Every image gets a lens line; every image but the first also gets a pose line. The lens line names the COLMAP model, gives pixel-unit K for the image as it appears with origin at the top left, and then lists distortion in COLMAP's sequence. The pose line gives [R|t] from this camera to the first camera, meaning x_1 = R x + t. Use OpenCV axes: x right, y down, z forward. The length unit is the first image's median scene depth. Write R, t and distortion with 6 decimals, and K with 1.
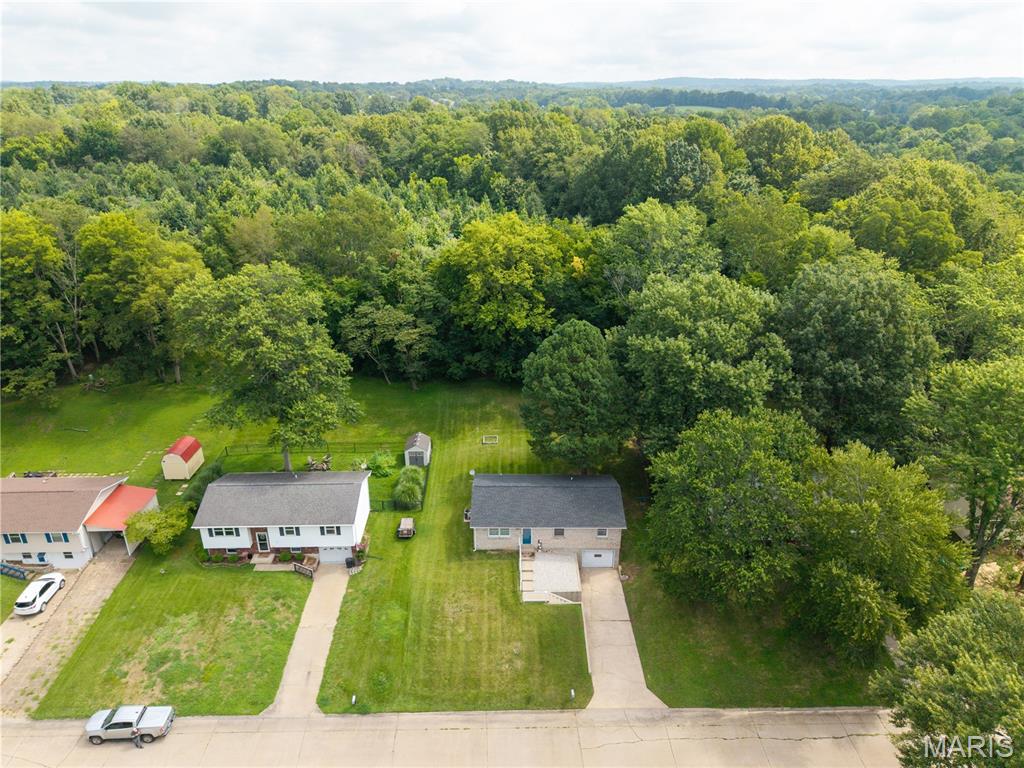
lens RADIAL K [[693.1, 0, 512.0], [0, 693.1, 384.0], [0, 0, 1]] dist [-0.000855, -0.000789]
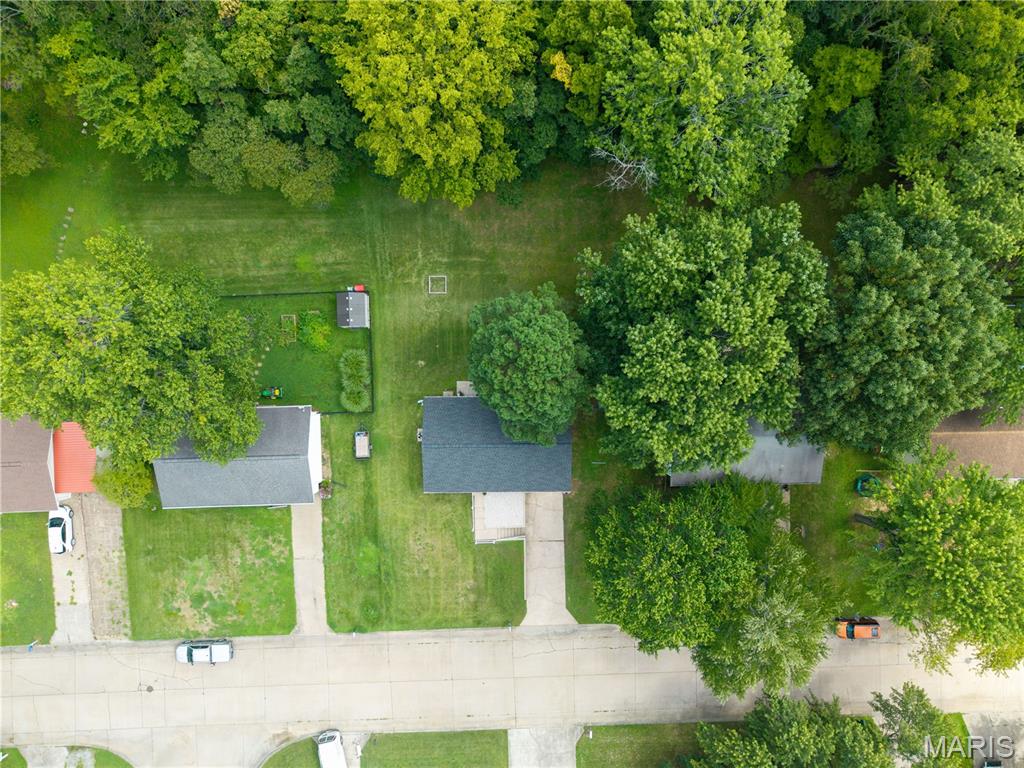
lens RADIAL K [[693.1, 0, 512.0], [0, 693.1, 384.0], [0, 0, 1]] dist [-0.000855, -0.000789]
pose [[0.999989, -0.001143, 0.004511, 0.079051], [-0.003749, 0.376470, 0.926421, -0.952721], [-0.002757, -0.926428, 0.376462, 0.859823]]
